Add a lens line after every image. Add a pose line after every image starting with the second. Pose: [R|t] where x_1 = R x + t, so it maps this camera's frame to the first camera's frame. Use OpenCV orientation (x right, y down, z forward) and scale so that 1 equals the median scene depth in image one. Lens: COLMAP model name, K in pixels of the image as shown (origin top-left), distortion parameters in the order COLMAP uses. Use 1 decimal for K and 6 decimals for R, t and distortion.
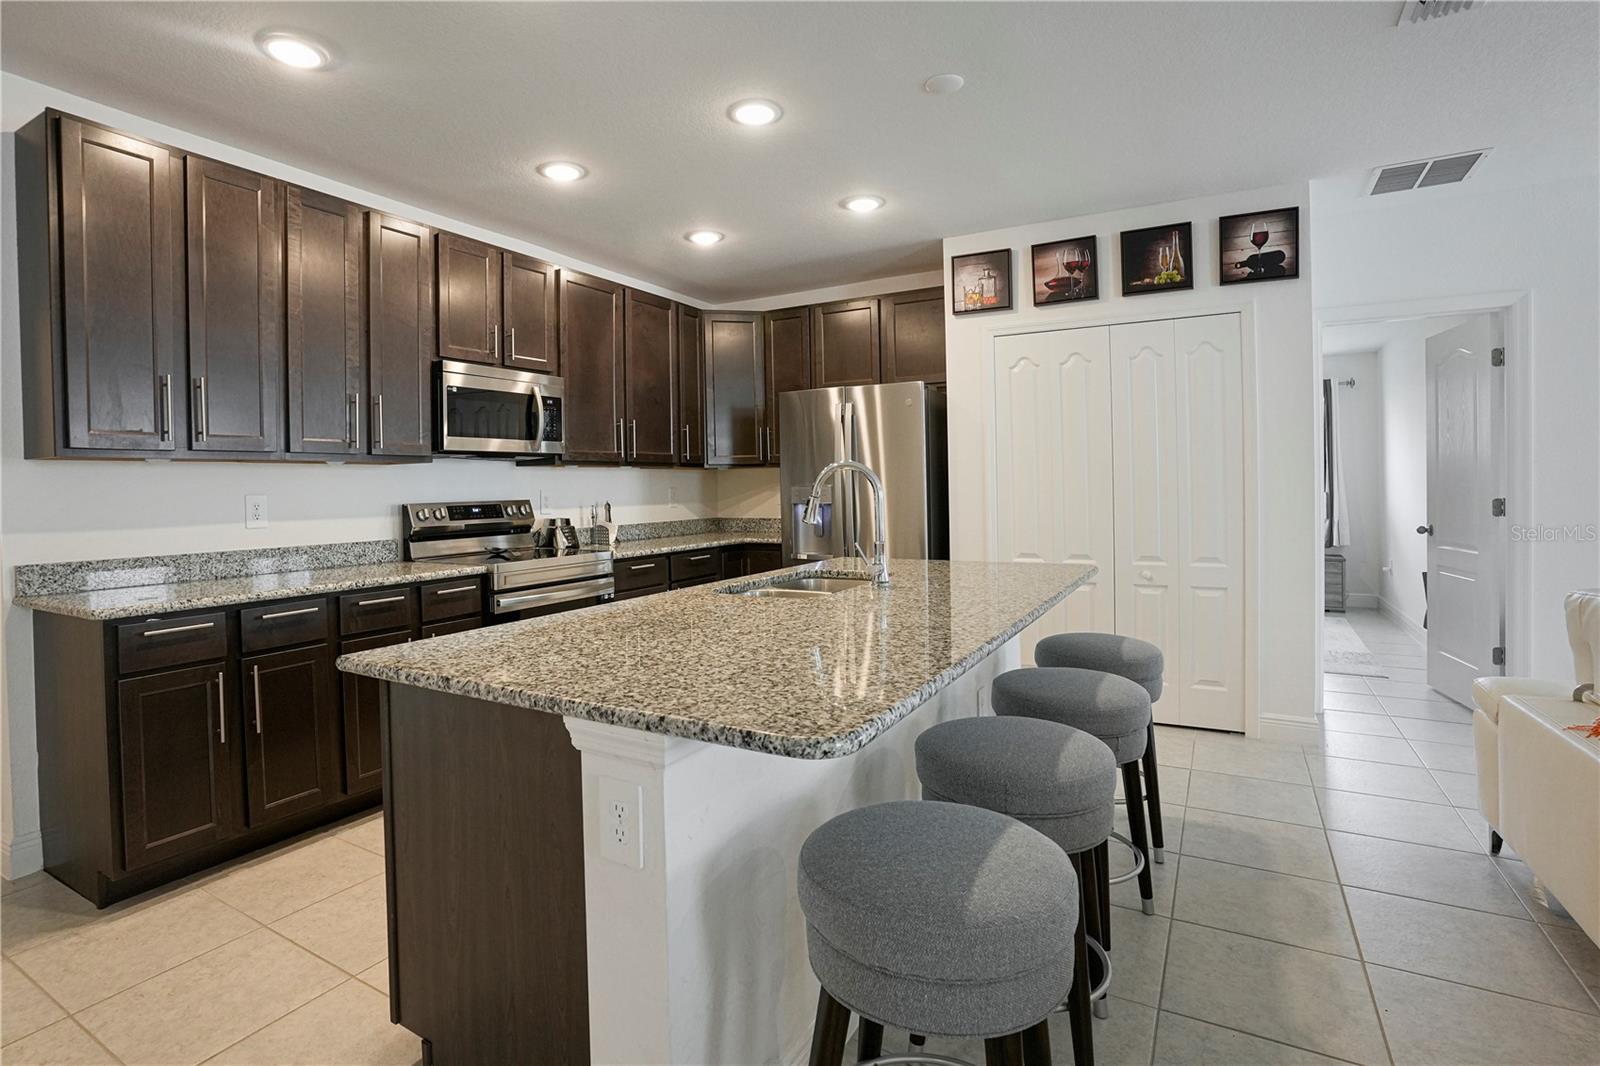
lens RADIAL K [[783.1, 0, 756.0], [0, 783.1, 485.6], [0, 0, 1]] dist [-0.064943, 0.033875]
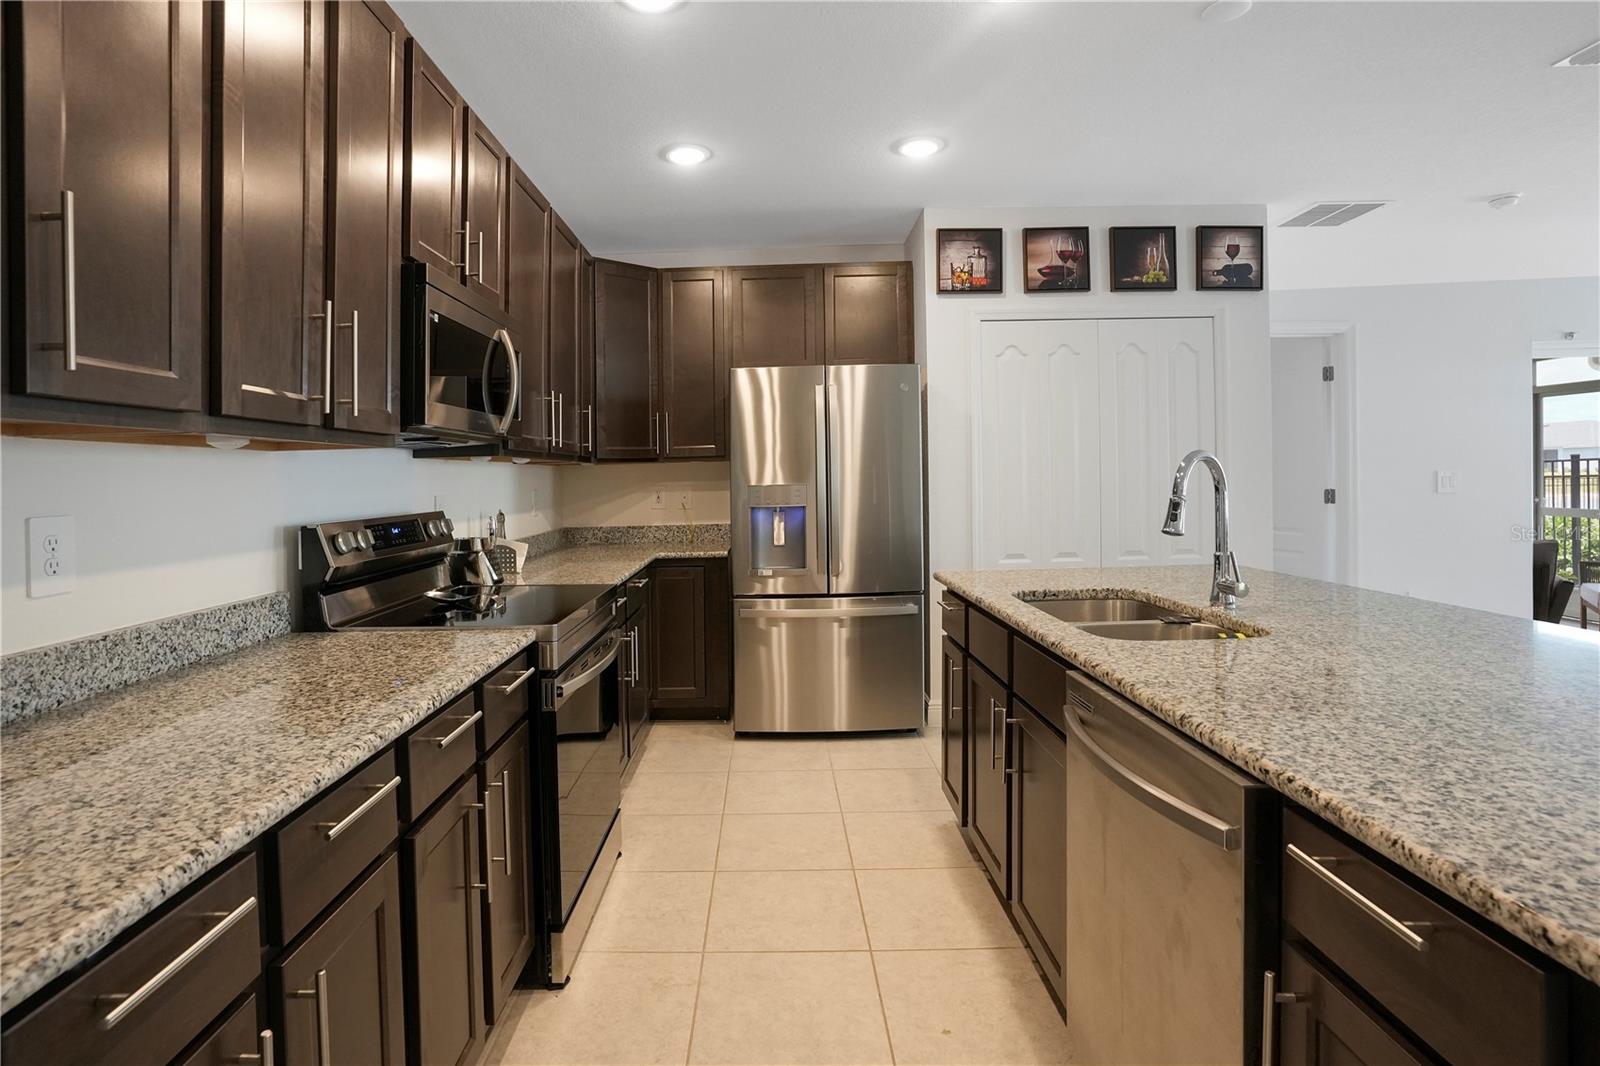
lens RADIAL K [[783.1, 0, 756.0], [0, 783.1, 485.6], [0, 0, 1]] dist [-0.064943, 0.033875]
pose [[0.864934, -0.011885, 0.501745, -0.449288], [0.012357, 0.999921, 0.002383, -0.001007], [-0.501733, 0.004139, 0.865012, 0.381025]]
